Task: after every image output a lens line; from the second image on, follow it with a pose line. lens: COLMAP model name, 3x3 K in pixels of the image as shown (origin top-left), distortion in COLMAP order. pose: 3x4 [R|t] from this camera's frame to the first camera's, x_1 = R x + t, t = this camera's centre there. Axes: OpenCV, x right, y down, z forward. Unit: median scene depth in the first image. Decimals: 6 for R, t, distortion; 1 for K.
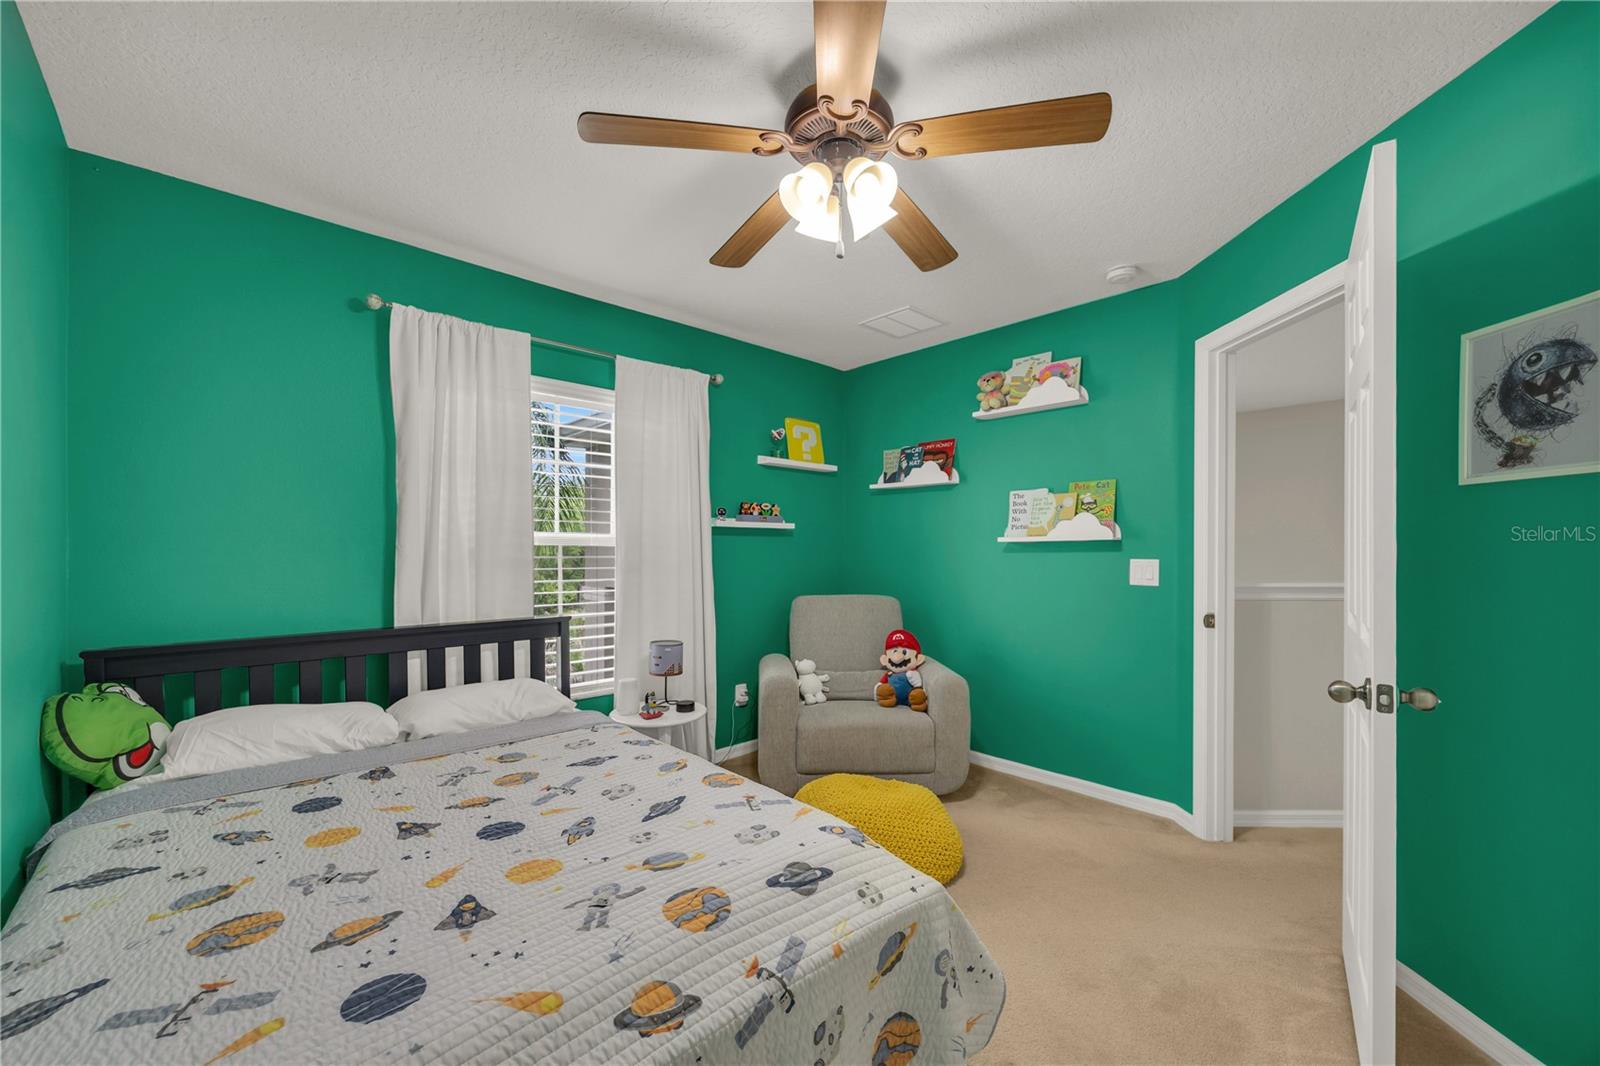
lens RADIAL K [[615.6, 0, 808.4], [0, 615.6, 539.6], [0, 0, 1]] dist [-0.000280, 0.000044]
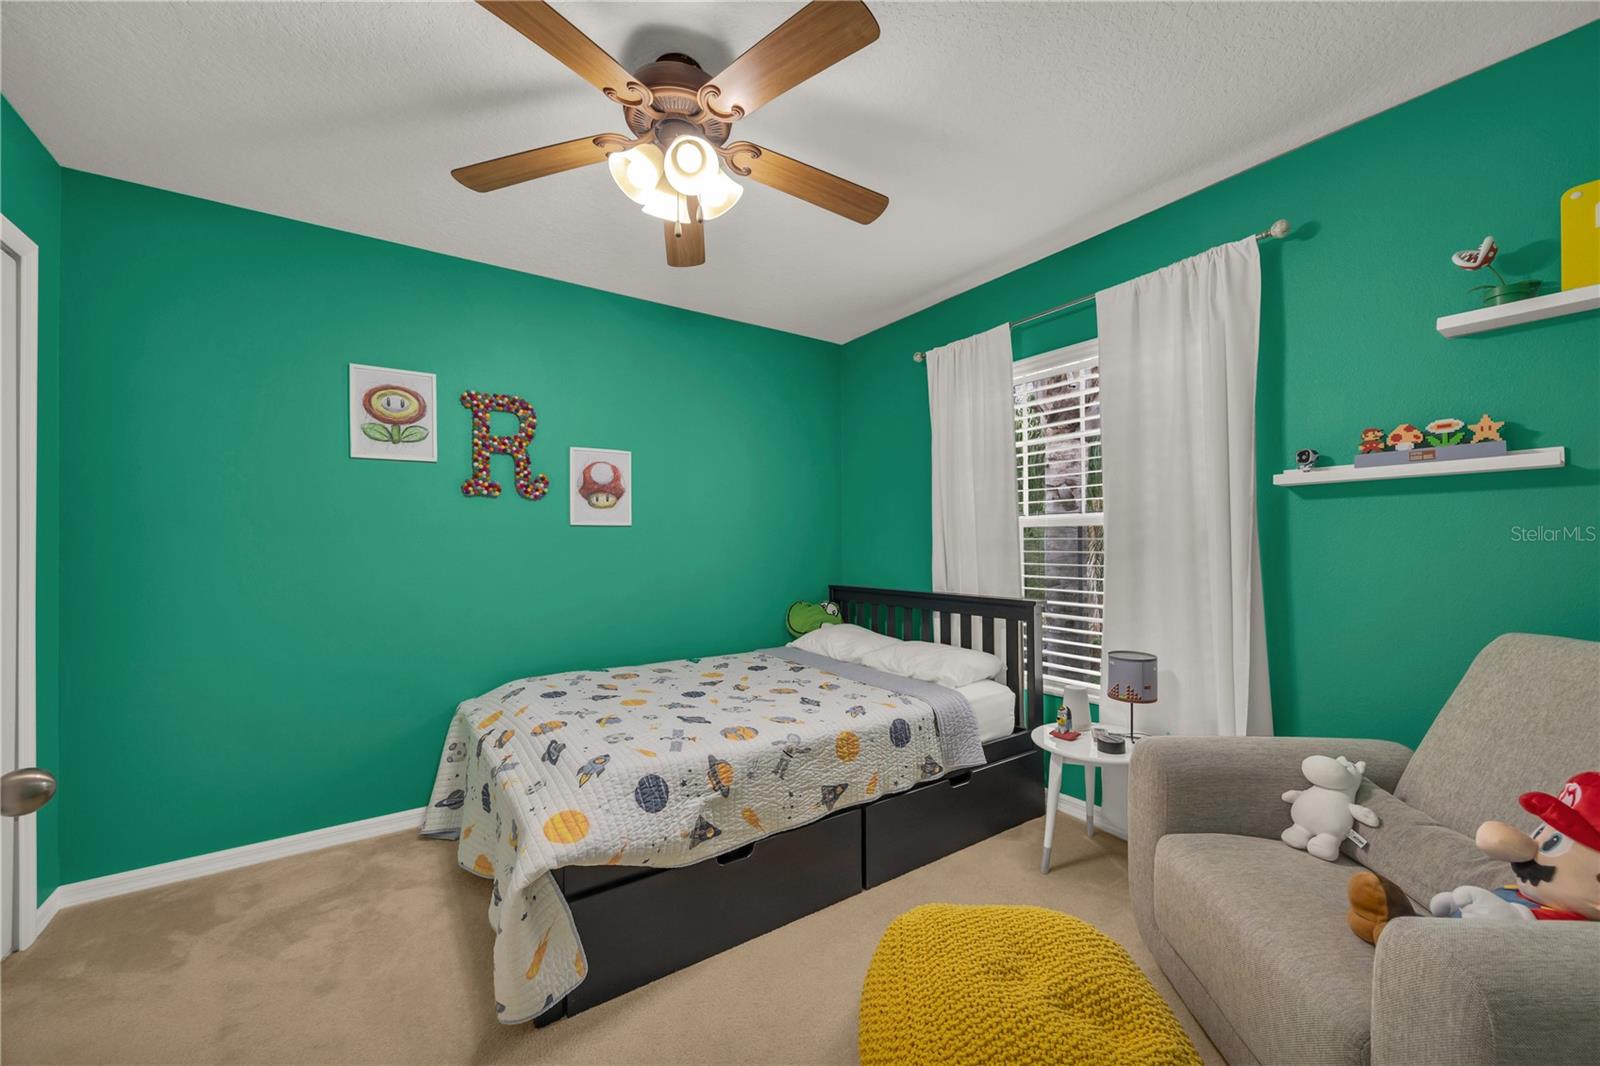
lens RADIAL K [[615.6, 0, 808.4], [0, 615.6, 539.6], [0, 0, 1]] dist [-0.000280, 0.000044]
pose [[-0.138646, -0.001412, -0.990341, 0.654105], [0.034582, 0.999382, -0.006266, 0.024723], [0.989738, -0.035117, -0.138511, 0.853673]]
